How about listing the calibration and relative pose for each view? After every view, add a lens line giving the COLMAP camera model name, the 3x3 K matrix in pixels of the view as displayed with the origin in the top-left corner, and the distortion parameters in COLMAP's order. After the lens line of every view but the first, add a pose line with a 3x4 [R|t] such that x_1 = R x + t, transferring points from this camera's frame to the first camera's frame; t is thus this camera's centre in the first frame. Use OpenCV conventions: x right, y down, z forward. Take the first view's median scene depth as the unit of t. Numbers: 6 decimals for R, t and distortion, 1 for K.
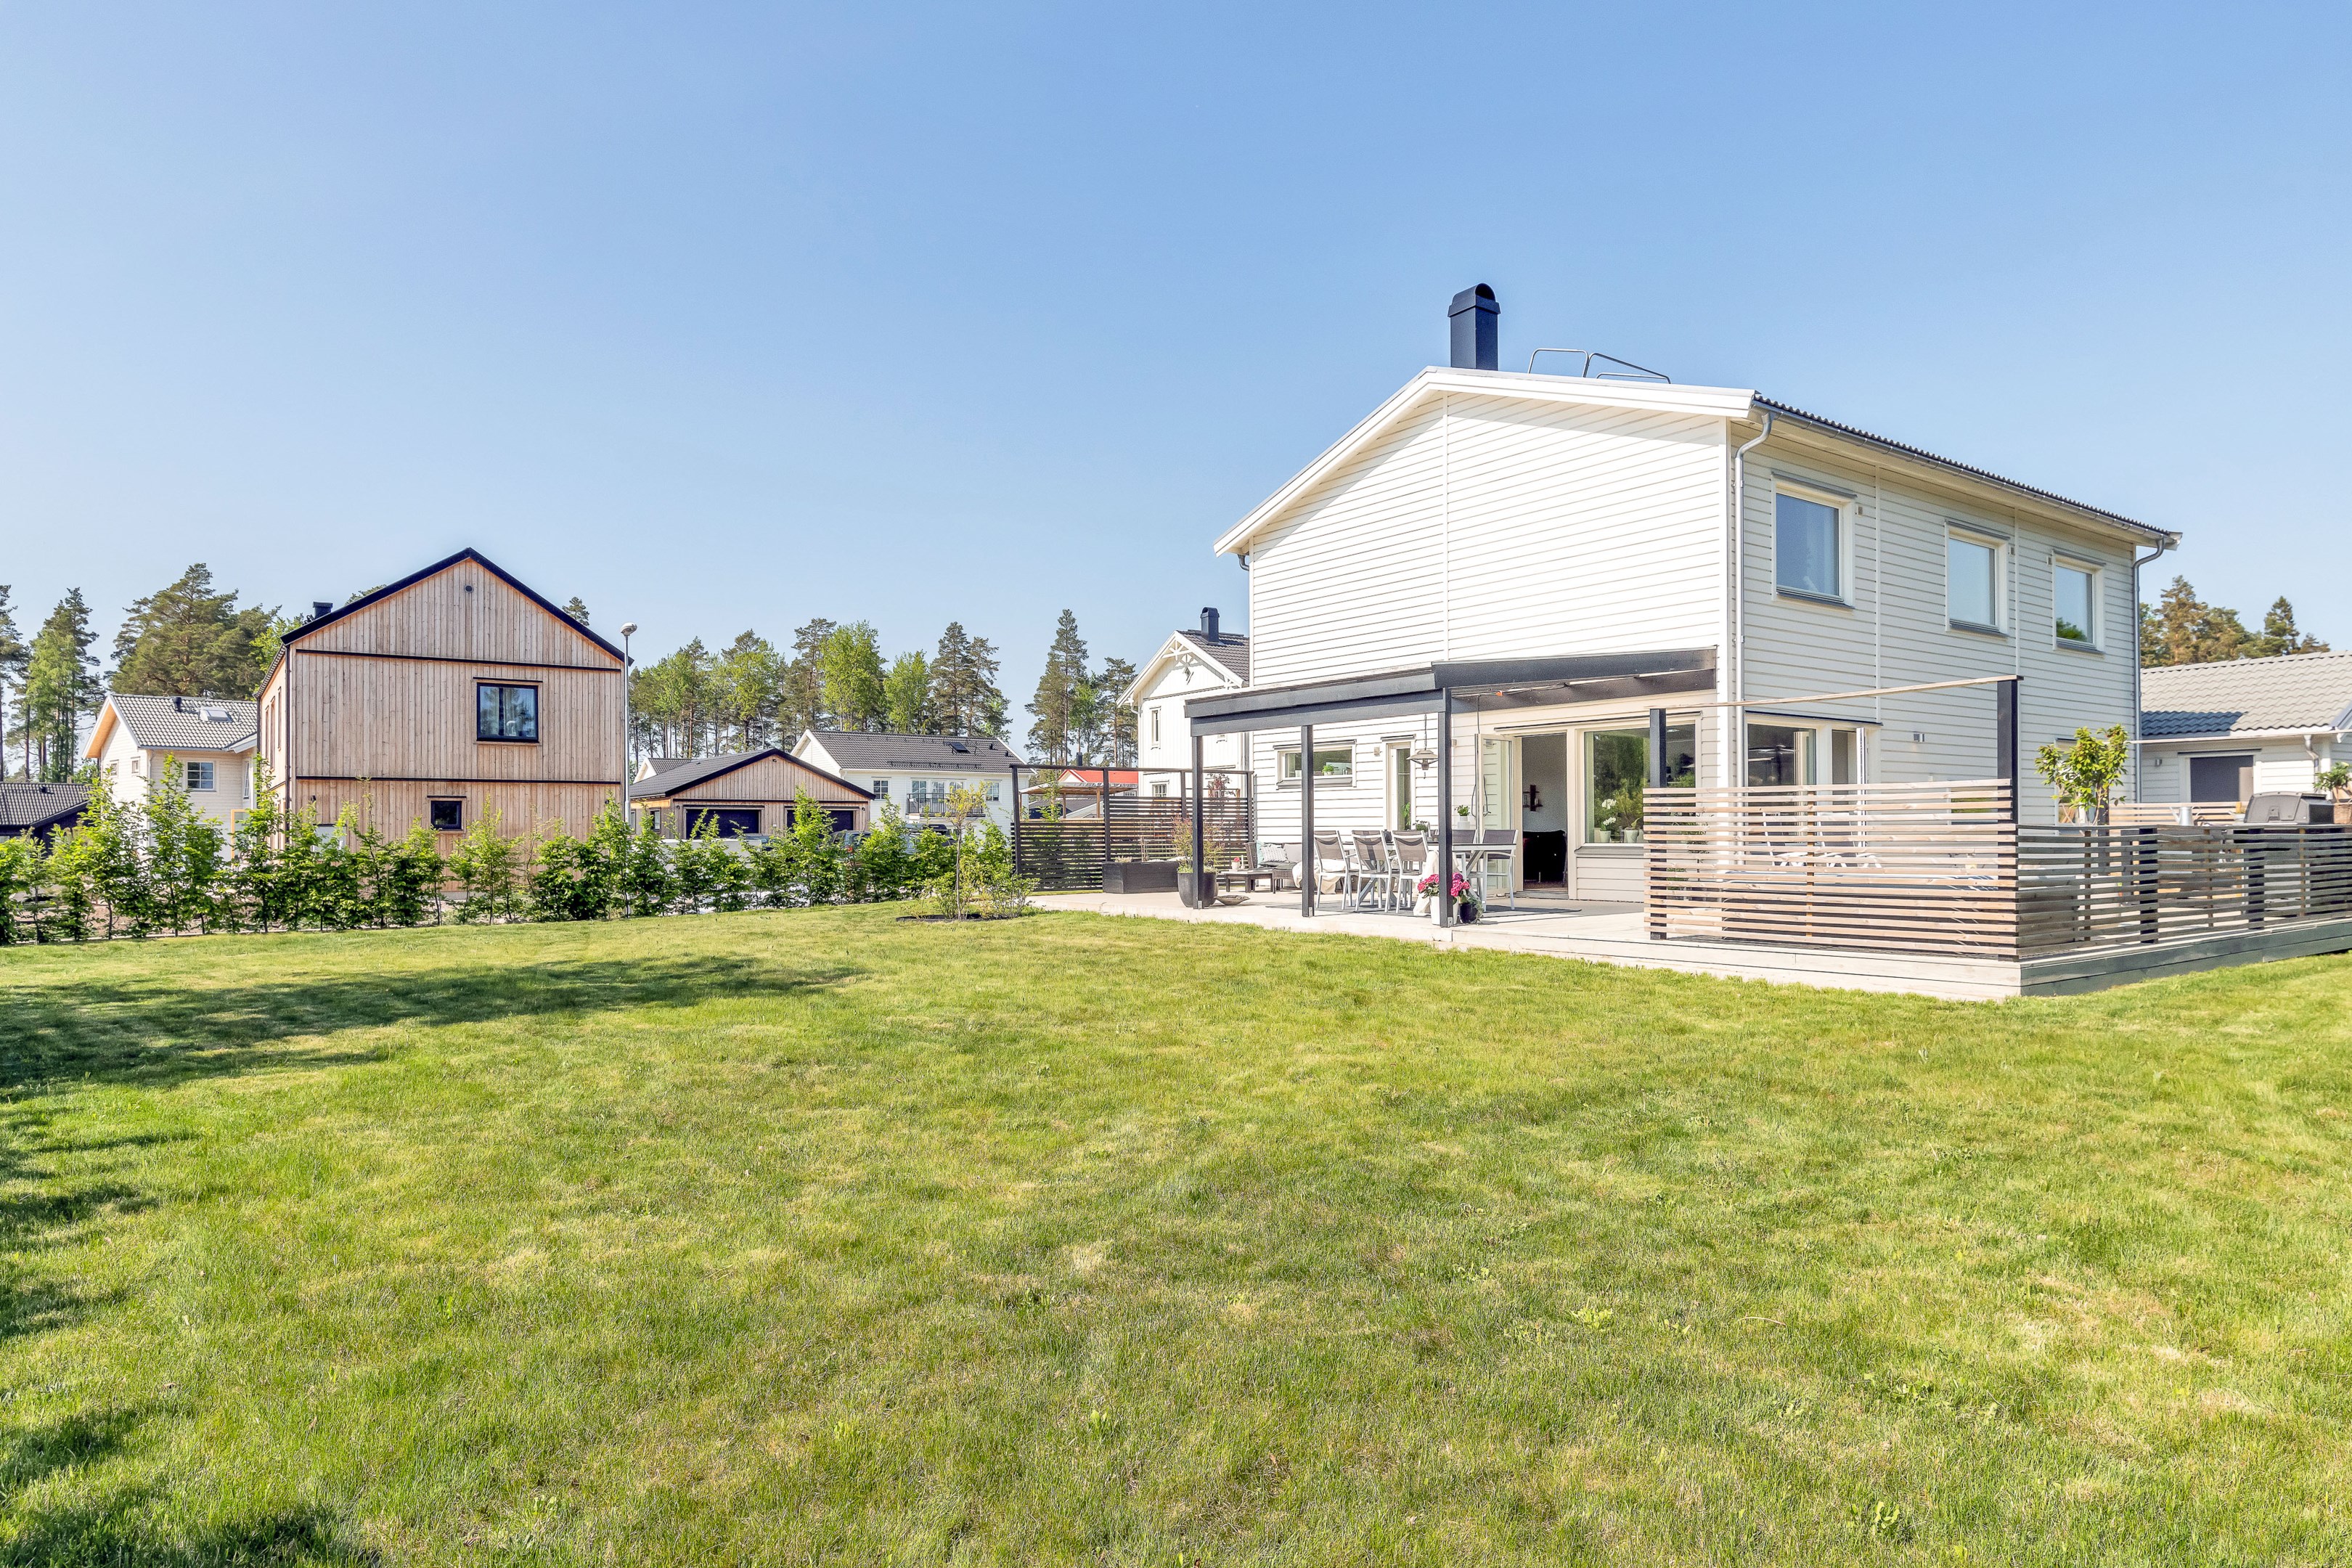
lens RADIAL K [[1352.6, 0, 1176.0], [0, 1352.6, 784.0], [0, 0, 1]] dist [0.002071, 0.001896]
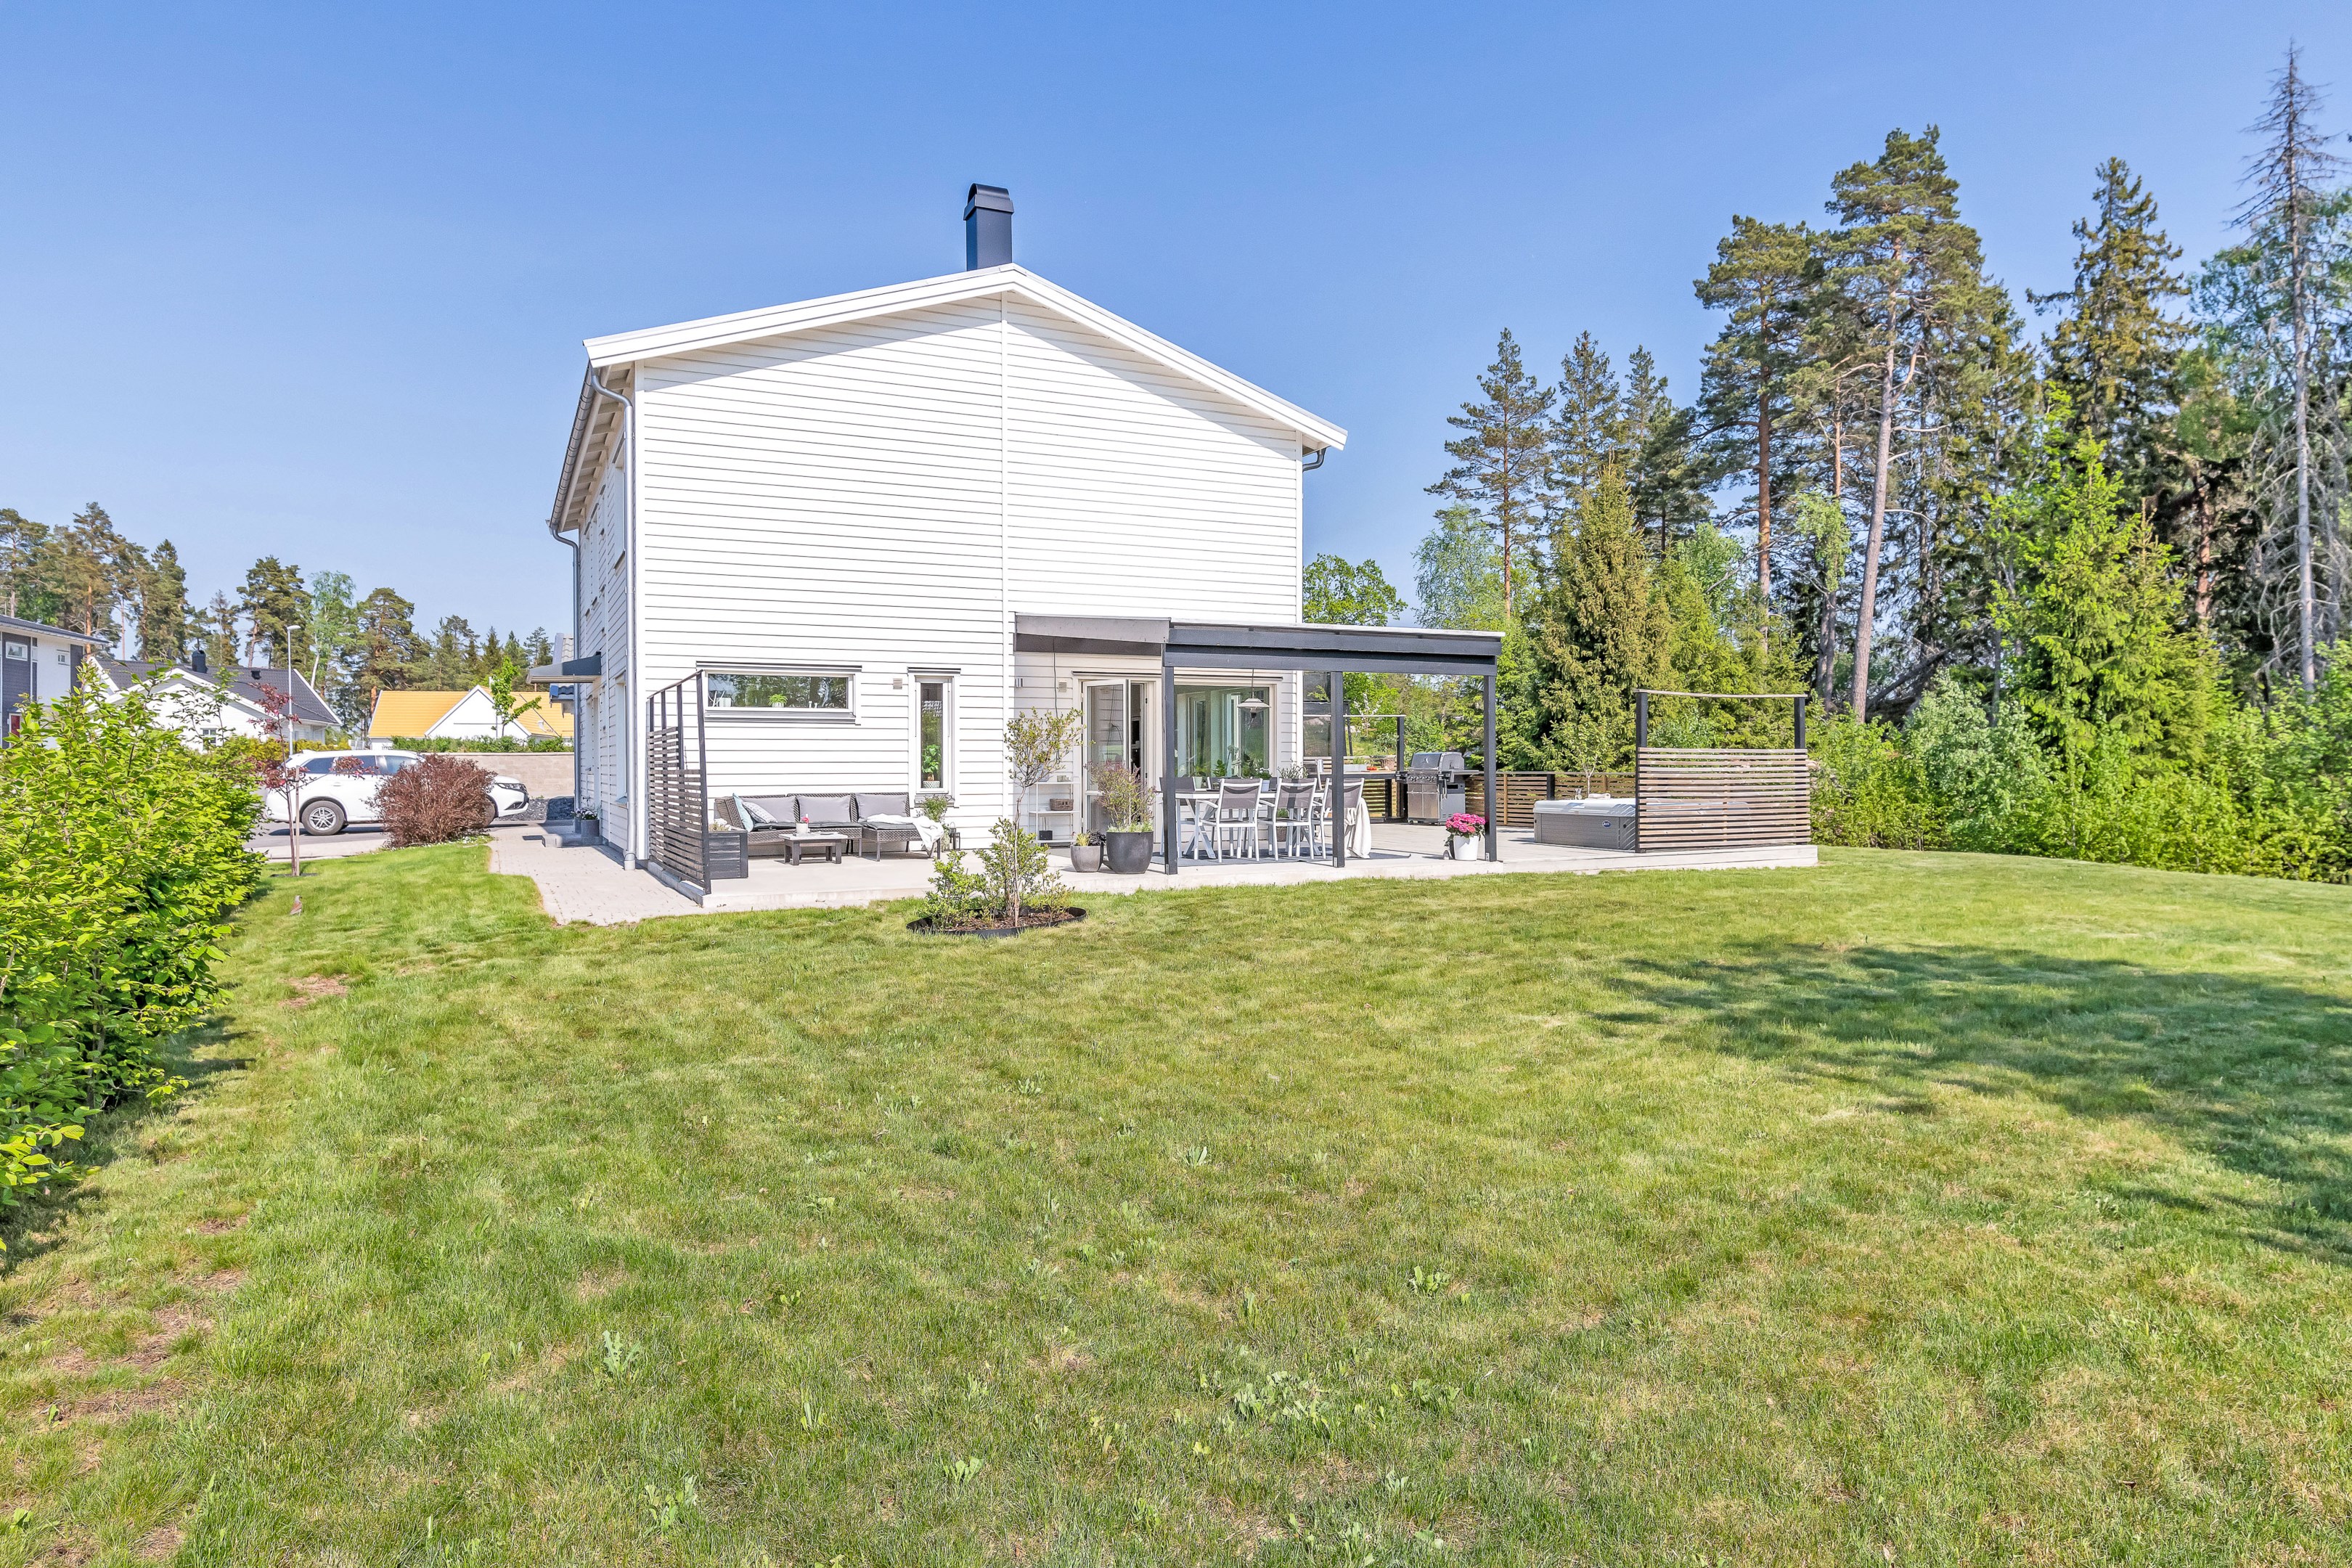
lens RADIAL K [[1417.1, 0, 1161.1], [0, 1417.1, 750.3], [0, 0, 1]] dist [0.002741, 0.002430]
pose [[0.222488, 0.011756, 0.974865, -0.699769], [-0.030142, 0.999532, -0.005174, 0.017520], [-0.974469, -0.028233, 0.222738, 0.673419]]
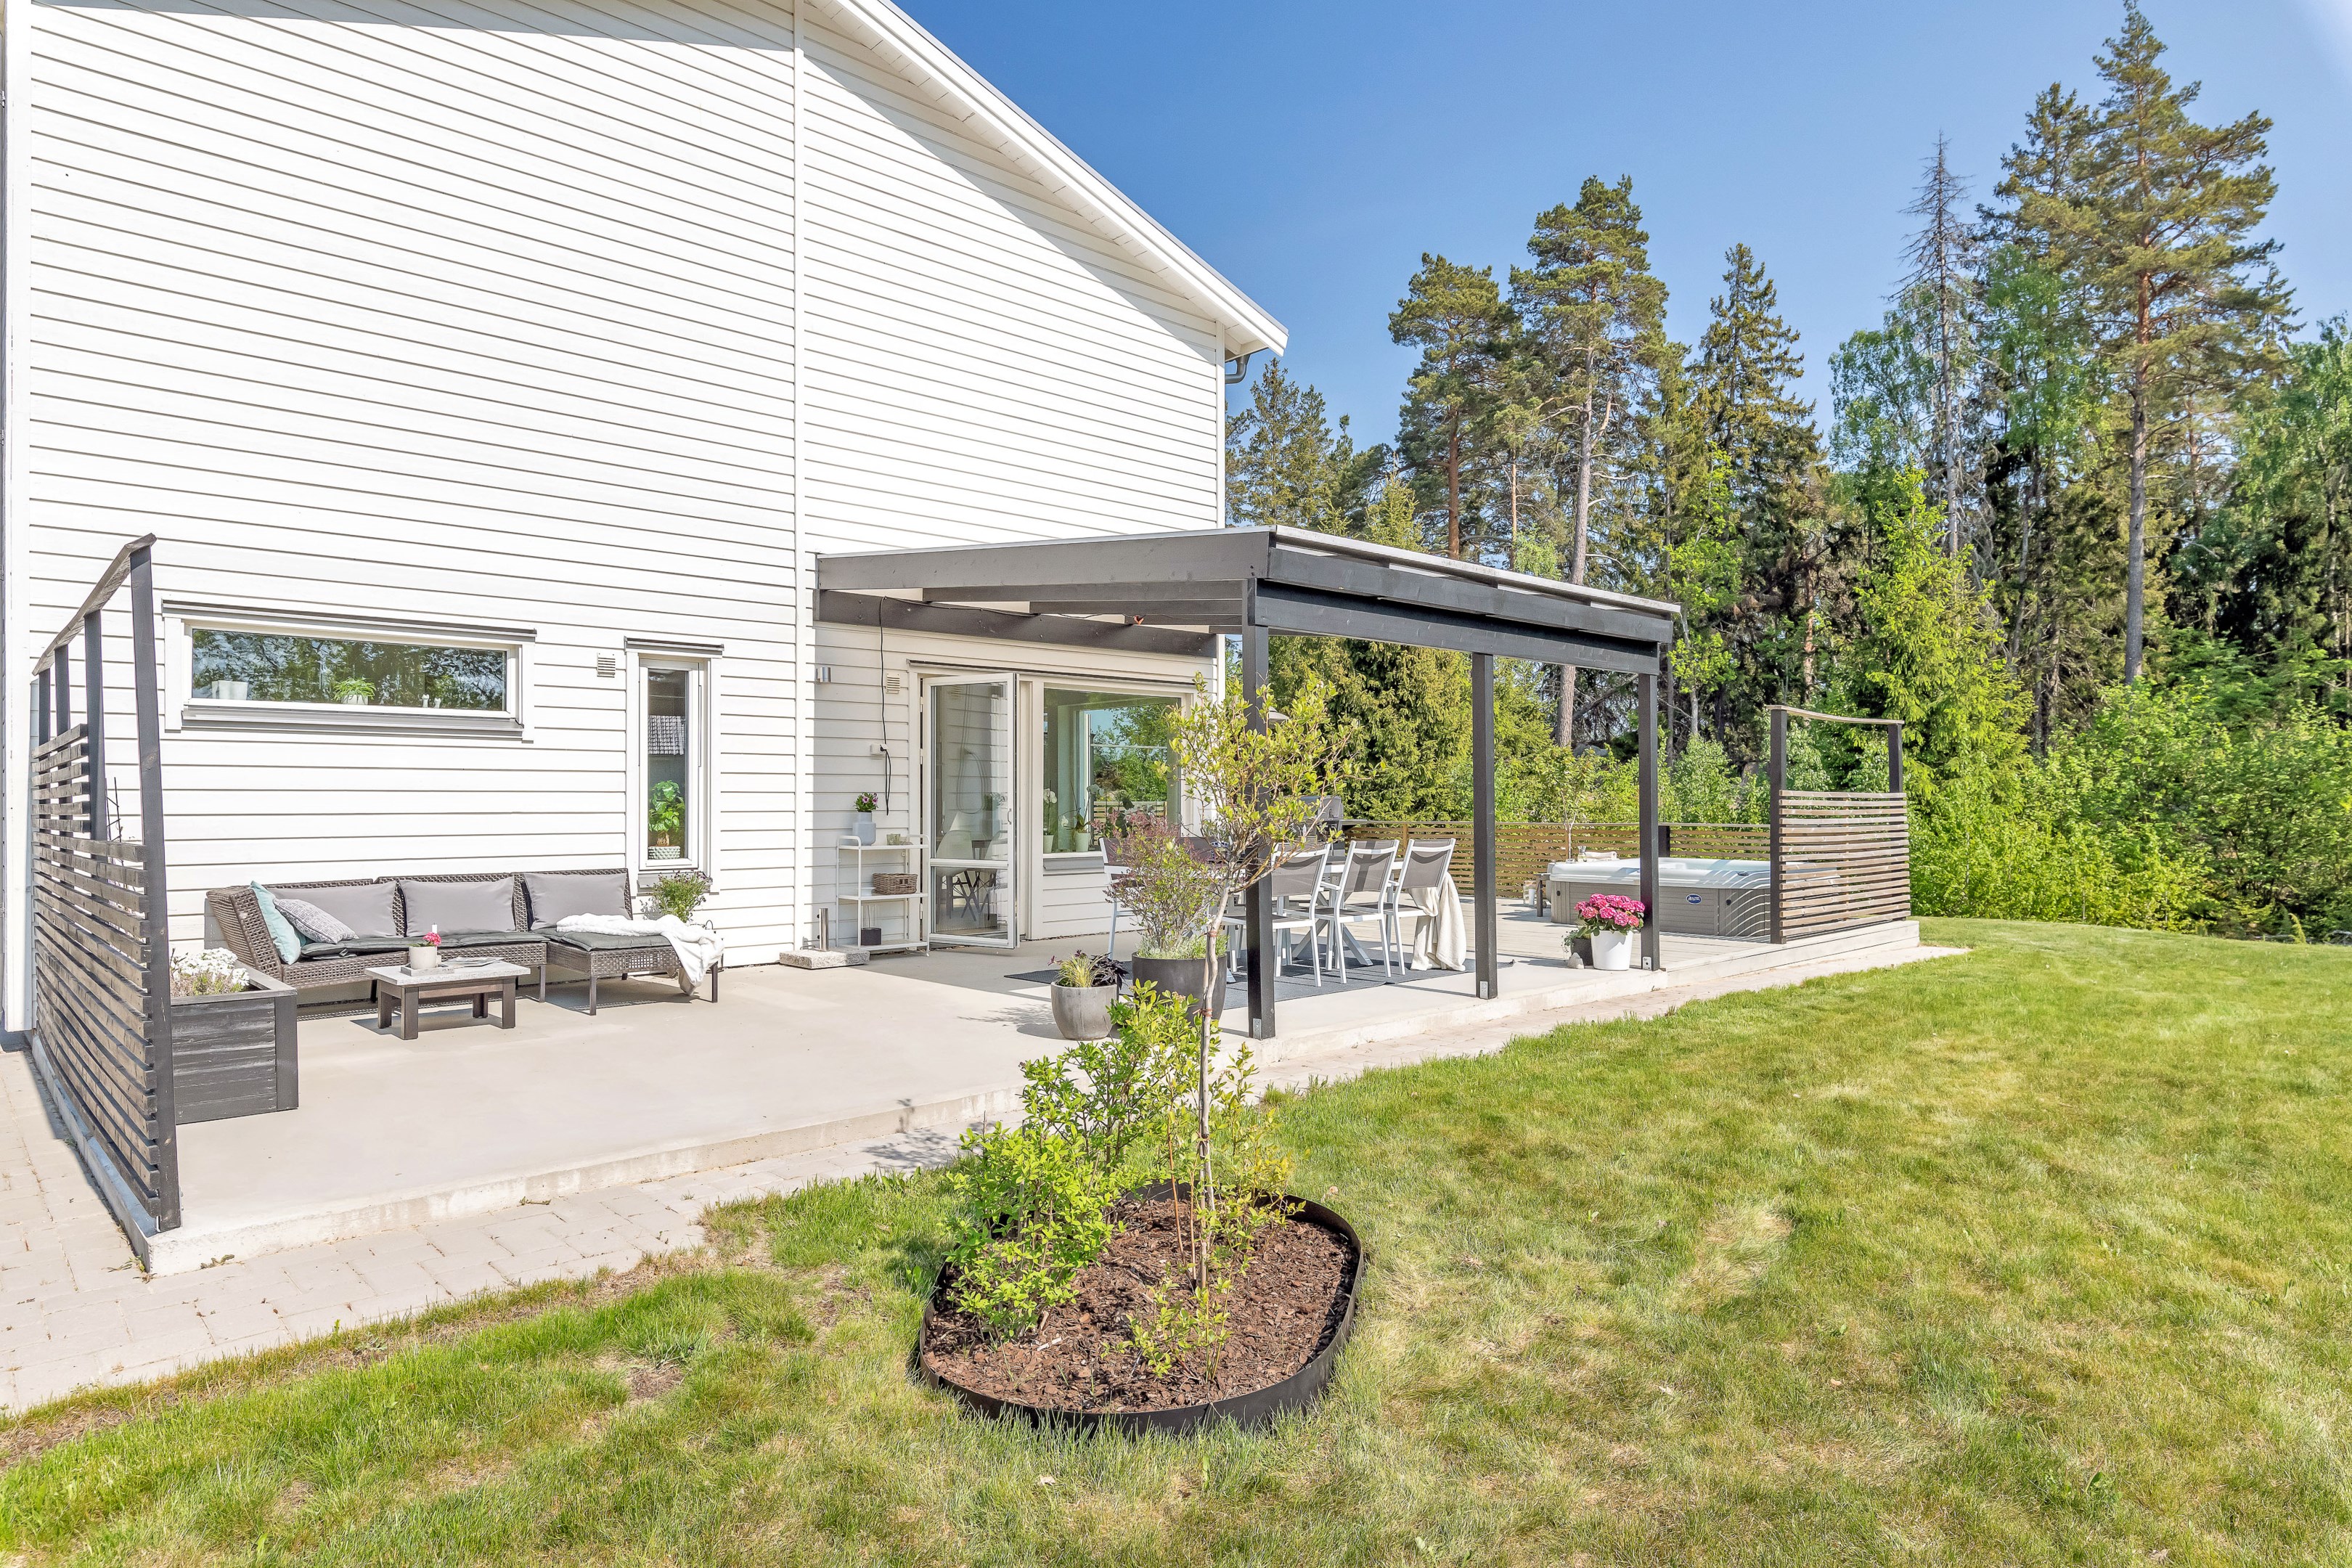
lens RADIAL K [[1352.6, 0, 1176.0], [0, 1352.6, 784.0], [0, 0, 1]] dist [0.002071, 0.001896]
pose [[-0.088031, 0.019197, 0.995933, -0.333143], [-0.028723, 0.999350, -0.021802, 0.020142], [-0.995704, -0.030525, -0.087422, 0.886122]]
